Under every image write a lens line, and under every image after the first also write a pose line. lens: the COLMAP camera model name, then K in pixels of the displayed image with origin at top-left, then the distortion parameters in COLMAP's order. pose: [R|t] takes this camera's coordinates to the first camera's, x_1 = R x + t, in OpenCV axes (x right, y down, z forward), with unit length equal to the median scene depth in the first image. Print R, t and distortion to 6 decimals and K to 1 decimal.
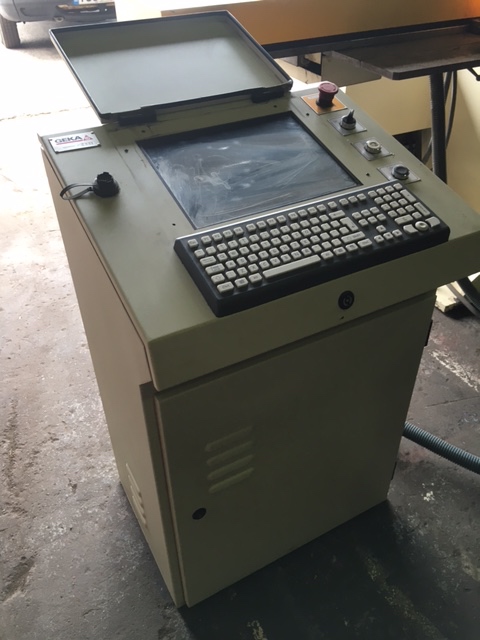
lens RADIAL K [[537.6, 0, 238.4], [0, 537.6, 317.7], [0, 0, 1]] dist [0.055219, -0.016733]
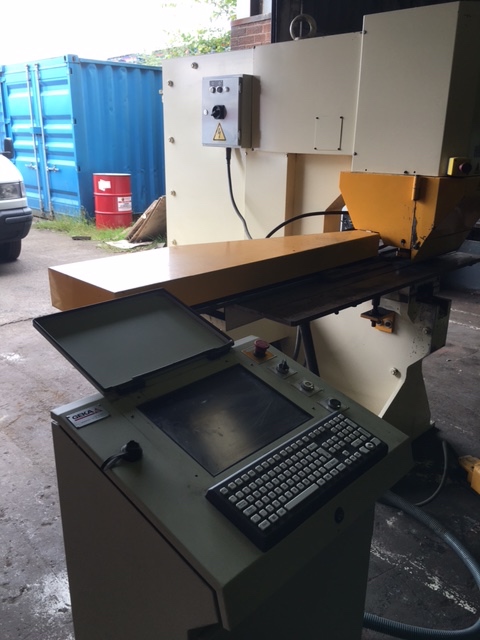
lens RADIAL K [[537.6, 0, 242.9], [0, 537.6, 317.7], [0, 0, 1]] dist [0.055219, -0.016733]
pose [[0.950053, -0.076939, 0.302455, -0.330718], [0.175940, 0.932492, -0.315444, -0.093006], [-0.257767, 0.352902, 0.899453, -0.235773]]
